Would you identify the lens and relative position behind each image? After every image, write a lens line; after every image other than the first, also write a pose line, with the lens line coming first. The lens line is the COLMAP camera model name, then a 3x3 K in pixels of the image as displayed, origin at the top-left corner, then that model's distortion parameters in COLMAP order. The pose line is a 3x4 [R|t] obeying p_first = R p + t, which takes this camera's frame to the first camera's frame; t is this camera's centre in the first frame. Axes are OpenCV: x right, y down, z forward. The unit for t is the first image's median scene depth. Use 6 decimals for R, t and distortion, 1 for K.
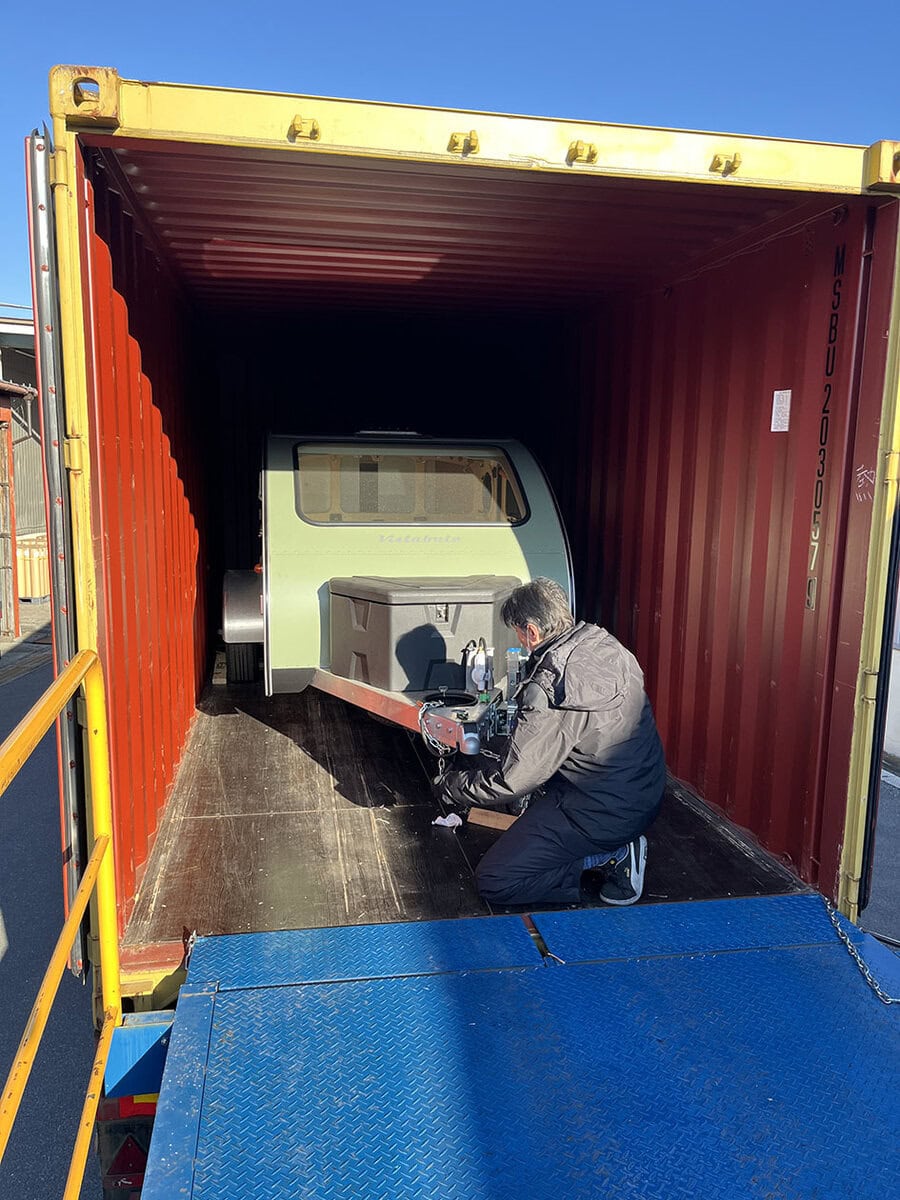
lens RADIAL K [[974.1, 0, 450.0], [0, 974.1, 600.0], [0, 0, 1]] dist [0.003325, 0.000438]
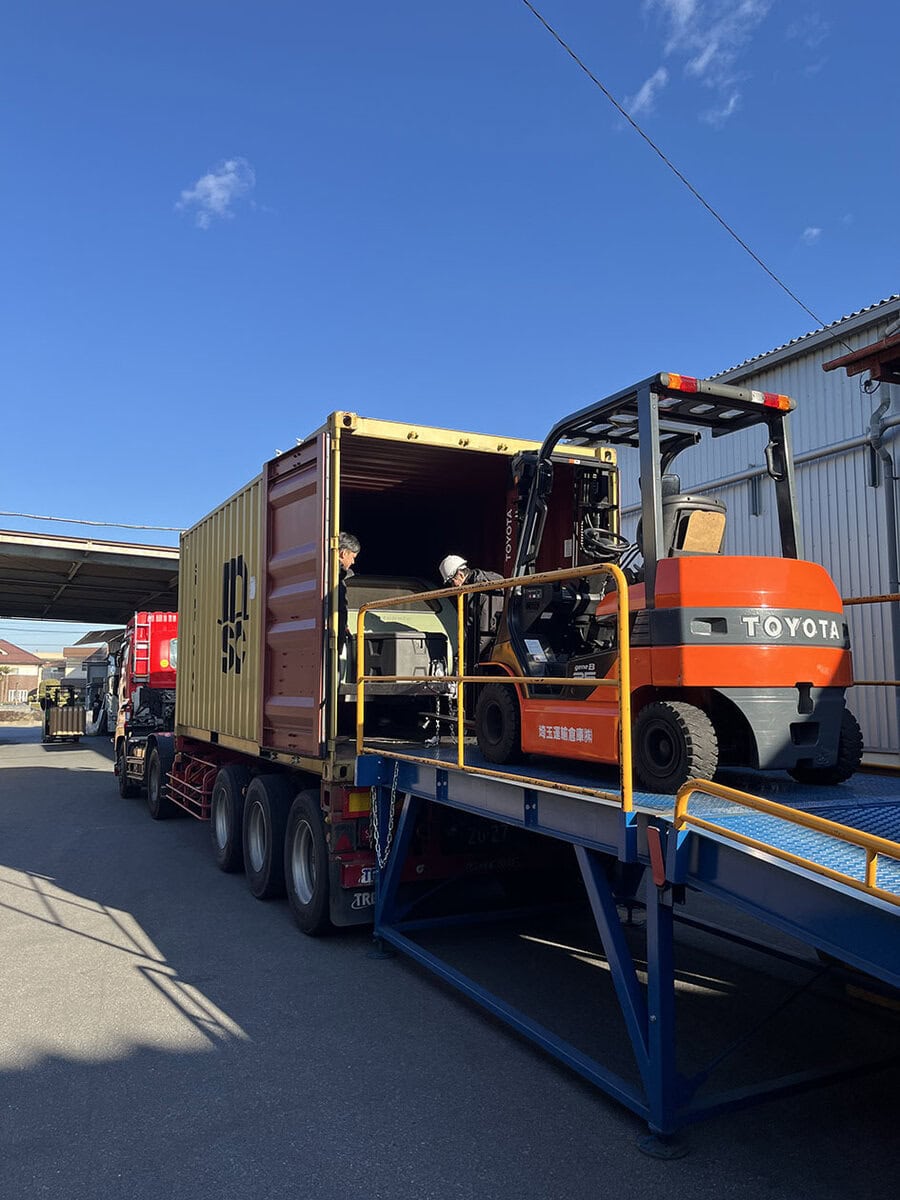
lens RADIAL K [[923.4, 0, 450.0], [0, 923.4, 600.0], [0, 0, 1]] dist [0.006239, 0.001988]
pose [[0.961696, 0.003431, 0.274096, -0.770680], [0.061128, 0.972058, -0.226643, 0.594633], [-0.267214, 0.234717, 0.934615, -1.415977]]
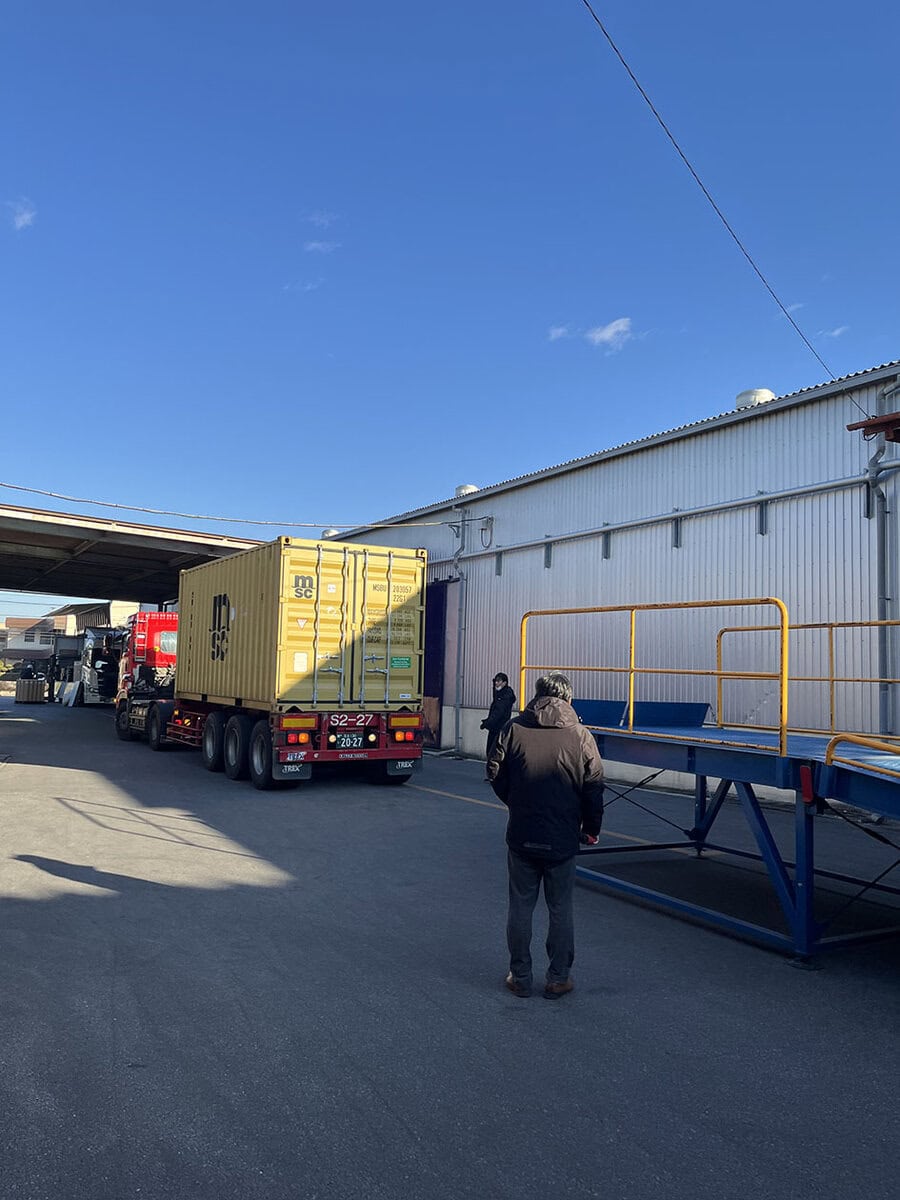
lens RADIAL K [[923.4, 0, 450.0], [0, 923.4, 600.0], [0, 0, 1]] dist [0.006239, 0.001988]
pose [[0.943462, 0.025942, 0.330465, -1.188408], [0.044790, 0.977814, -0.204633, 0.952300], [-0.328442, 0.207864, 0.921368, -4.093863]]
